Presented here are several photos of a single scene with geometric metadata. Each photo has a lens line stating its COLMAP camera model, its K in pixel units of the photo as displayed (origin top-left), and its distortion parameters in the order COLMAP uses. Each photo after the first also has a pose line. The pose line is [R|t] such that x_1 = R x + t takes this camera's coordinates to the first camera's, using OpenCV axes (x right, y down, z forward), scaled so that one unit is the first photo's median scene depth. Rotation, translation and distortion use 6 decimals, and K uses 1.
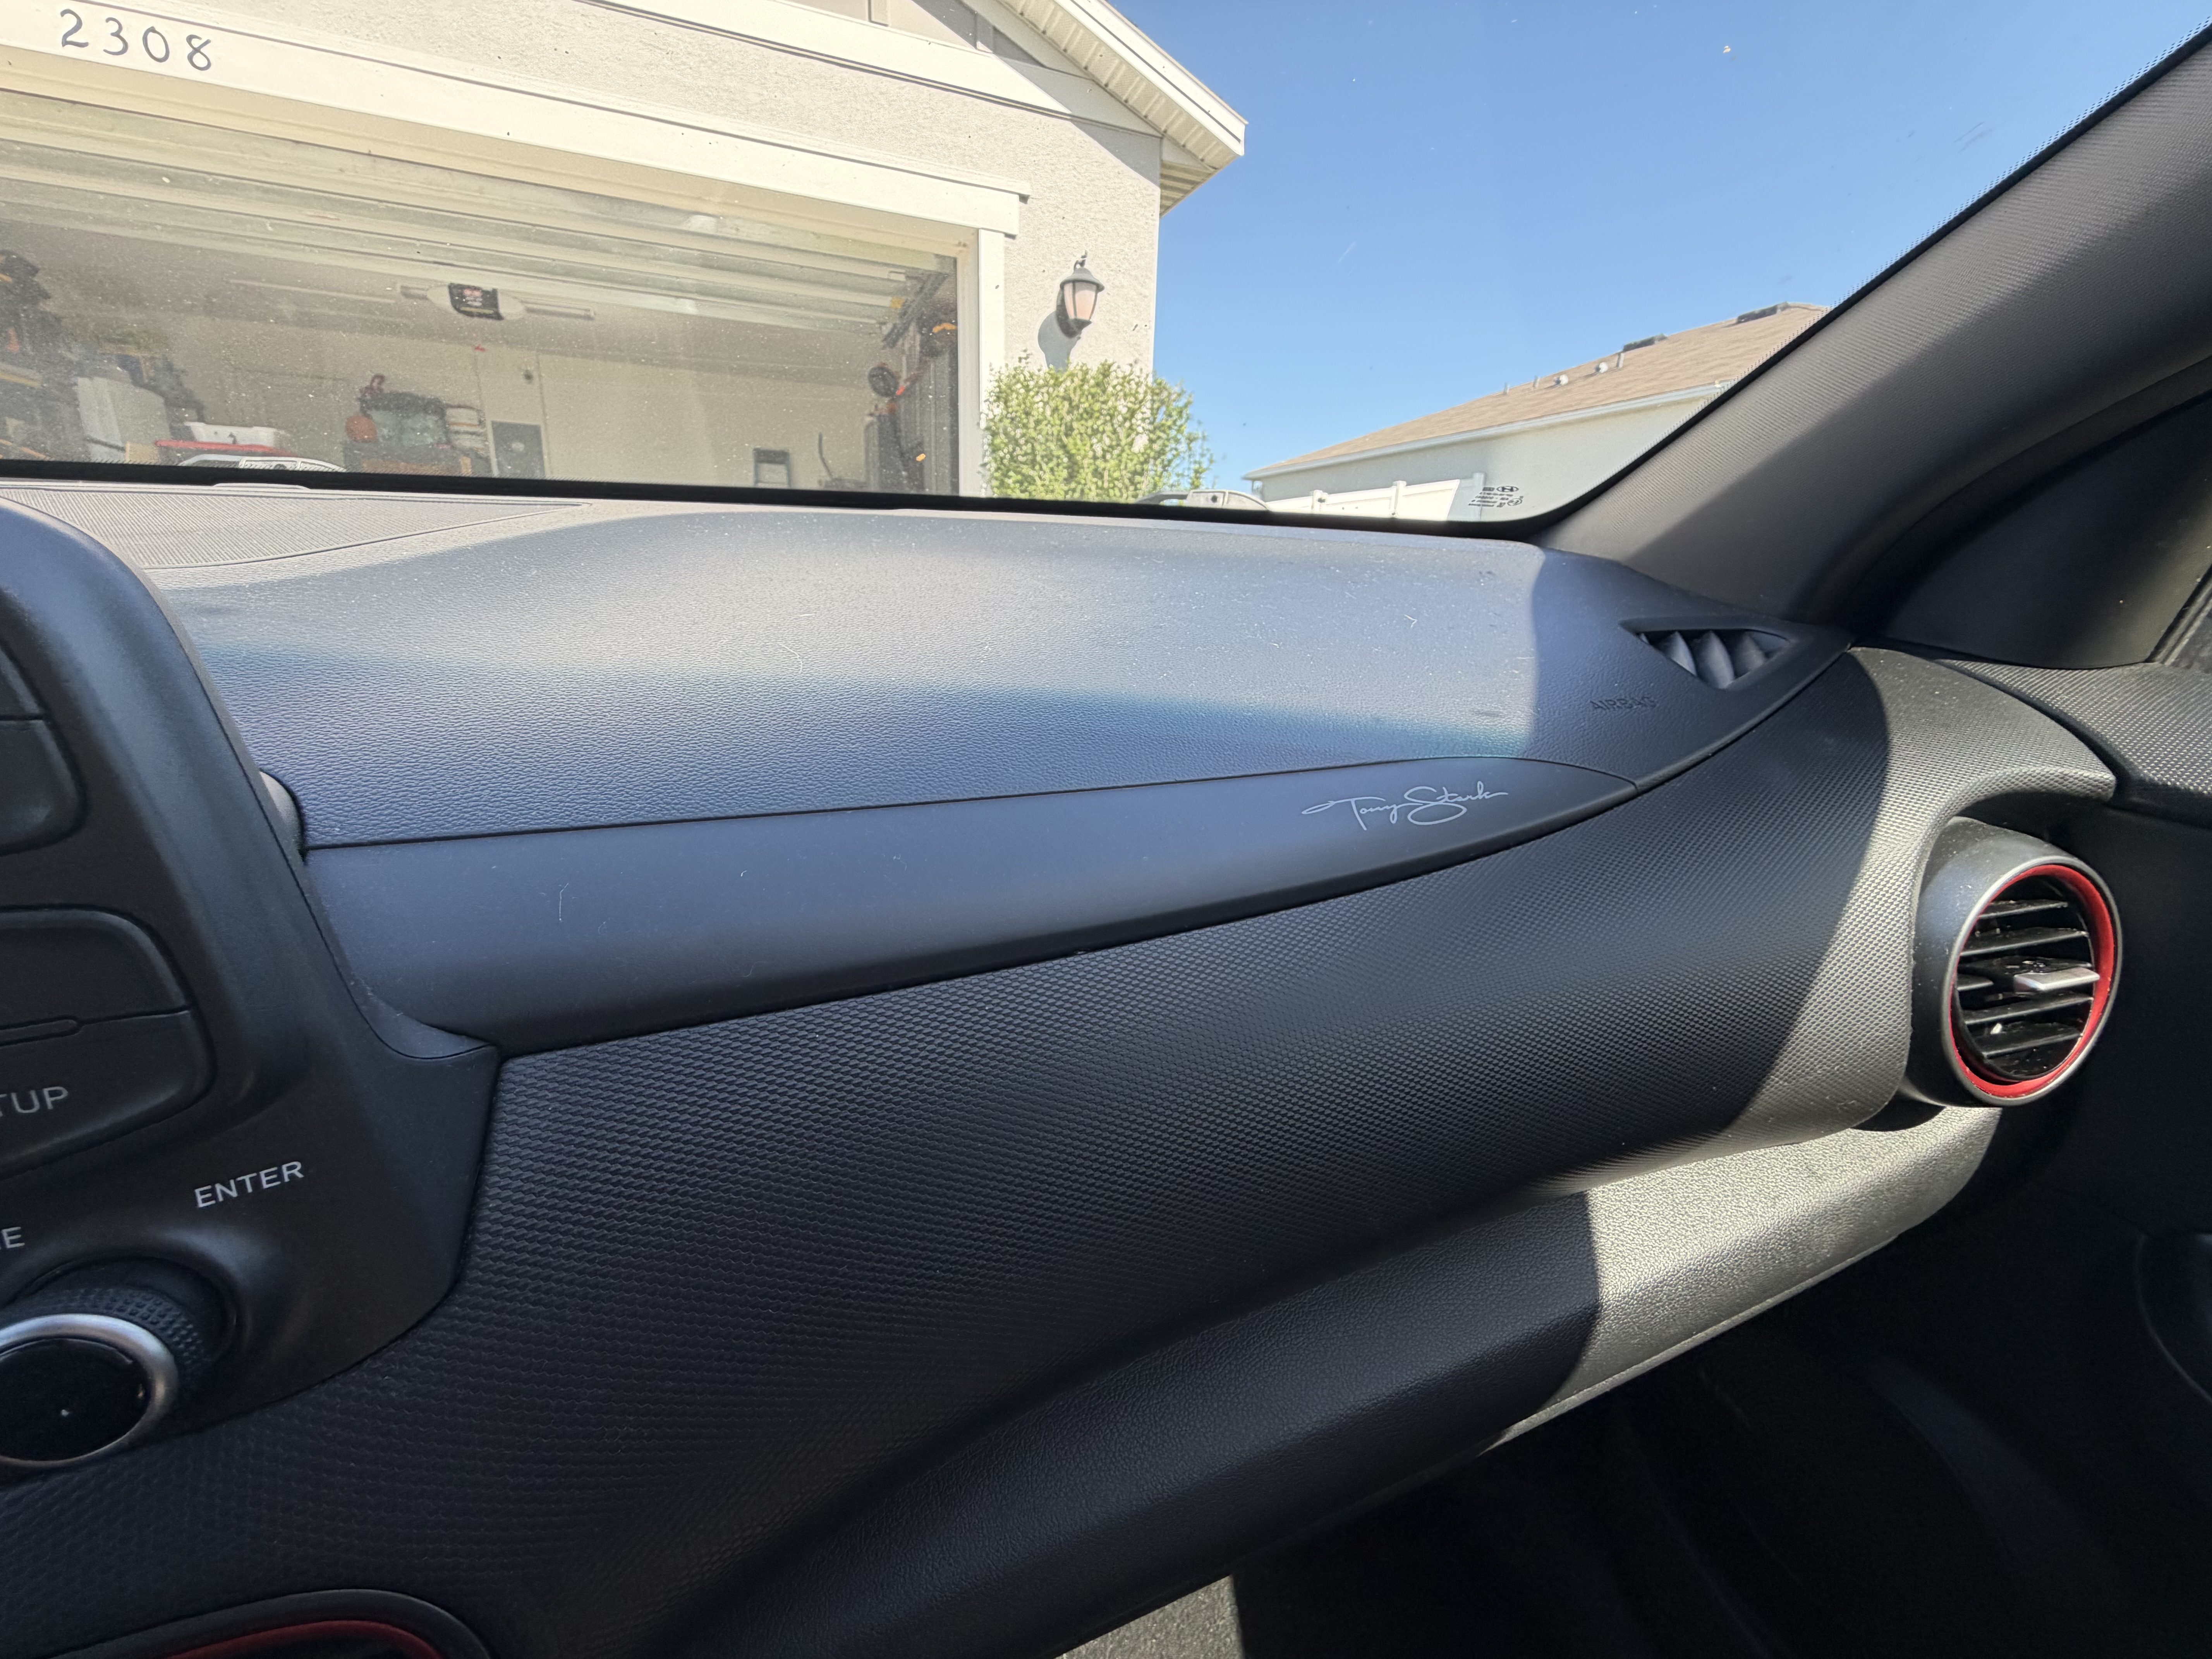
lens RADIAL K [[880.1, 0, 1095.0], [0, 880.1, 827.4], [0, 0, 1]] dist [0.000811, -0.000278]
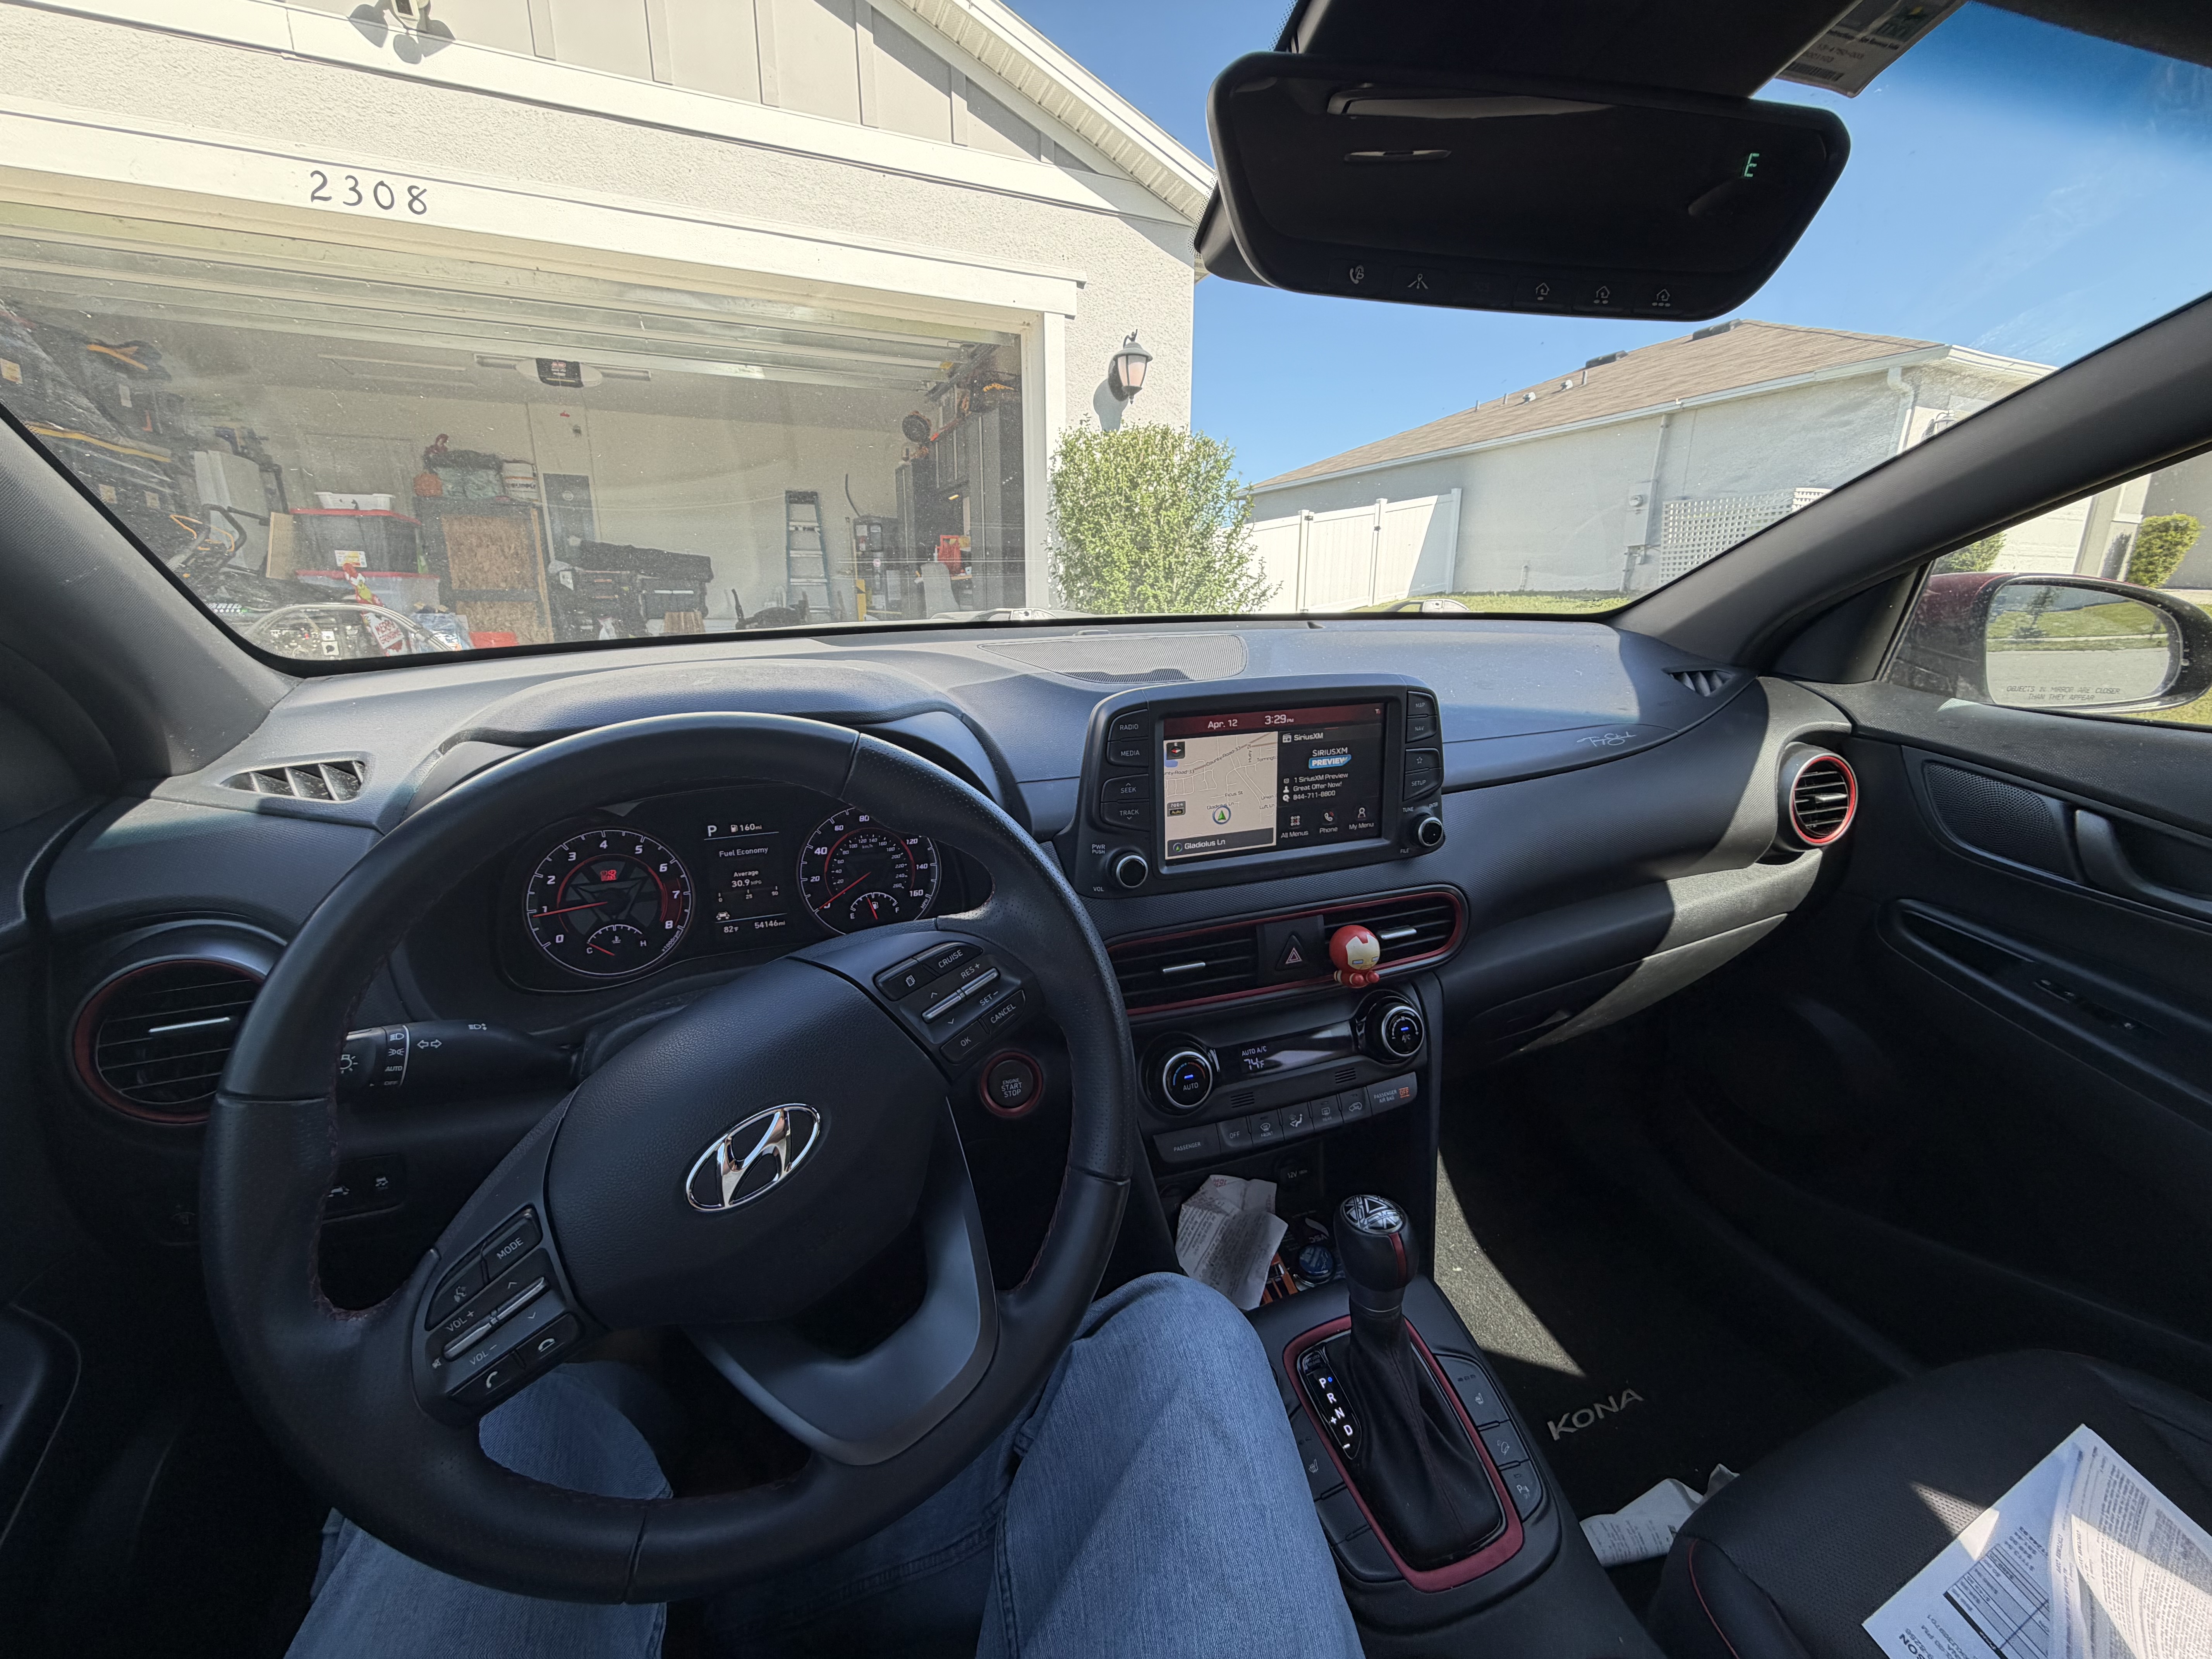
lens RADIAL K [[880.1, 0, 1093.5], [0, 880.1, 830.8], [0, 0, 1]] dist [0.000811, -0.000278]
pose [[0.999271, -0.034751, 0.015823, -0.107168], [0.034971, 0.999292, -0.013864, 0.019678], [-0.015330, 0.014407, 0.999779, -0.145944]]
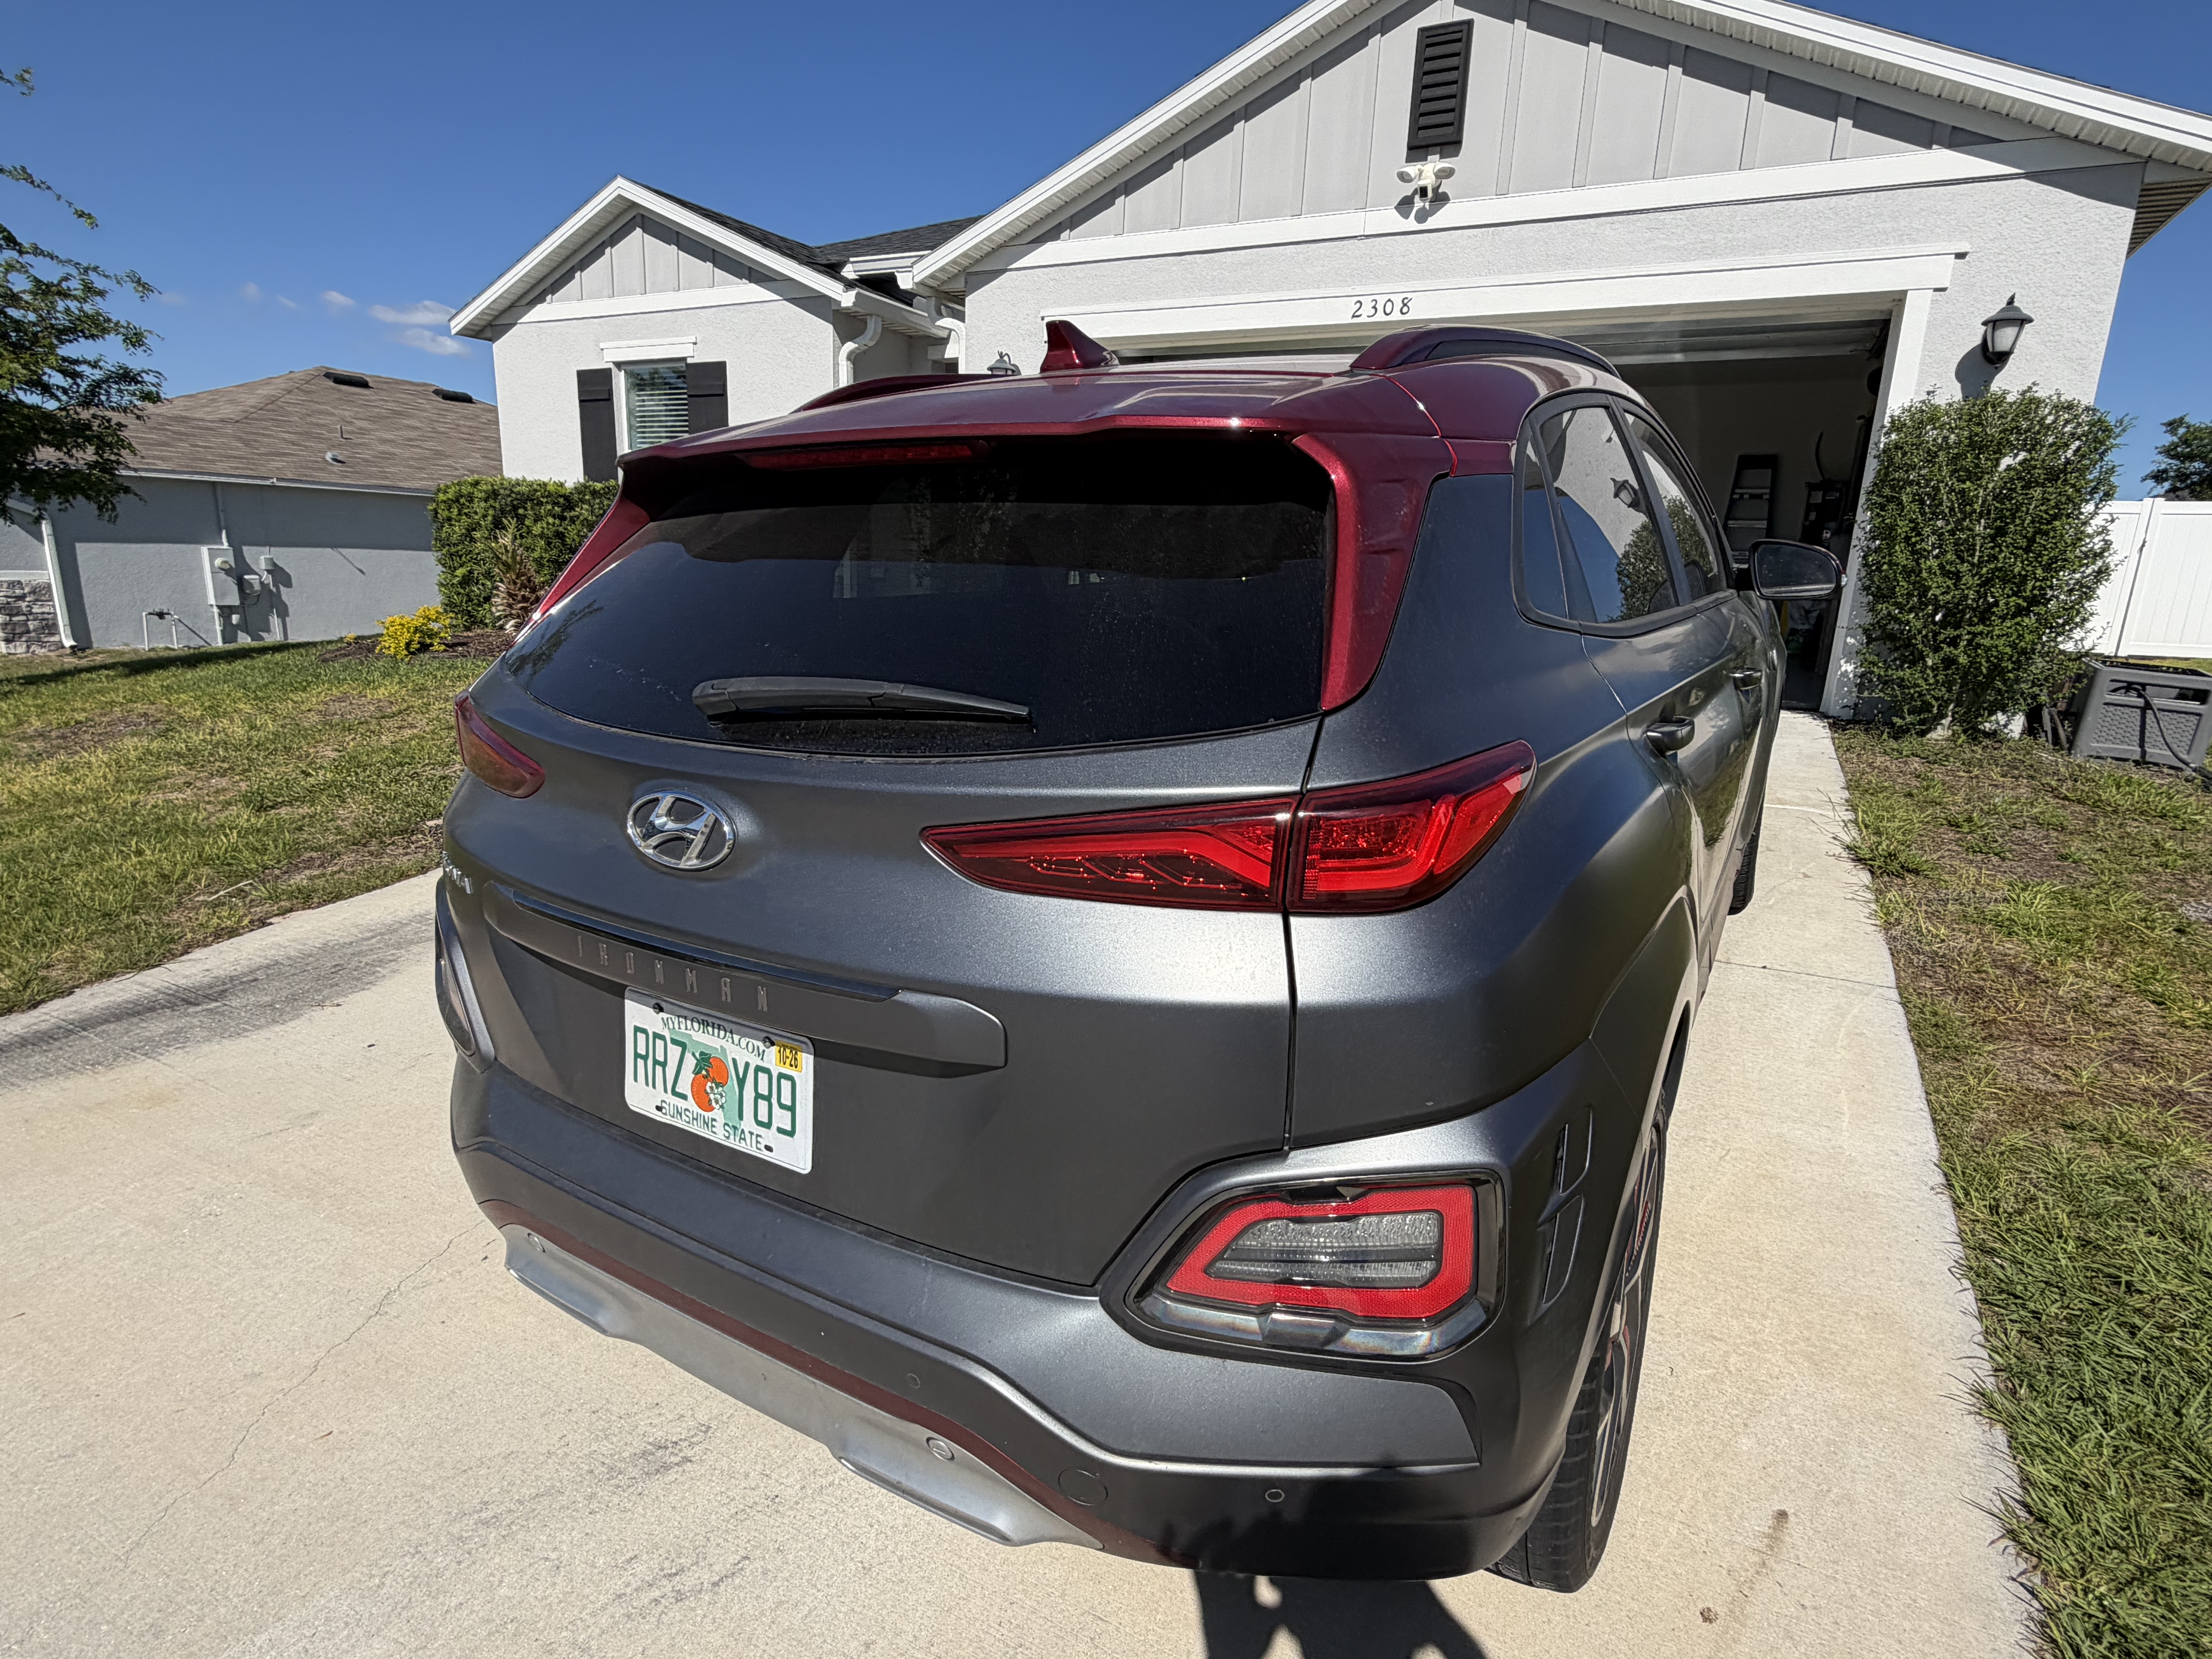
lens RADIAL K [[1178.9, 0, 1102.0], [0, 1178.9, 841.7], [0, 0, 1]] dist [0.001929, -0.000372]
pose [[0.628901, 0.173157, -0.757958, 0.507899], [-0.223954, 0.973910, 0.036670, 0.216965], [0.744532, 0.146686, 0.651272, -0.709351]]
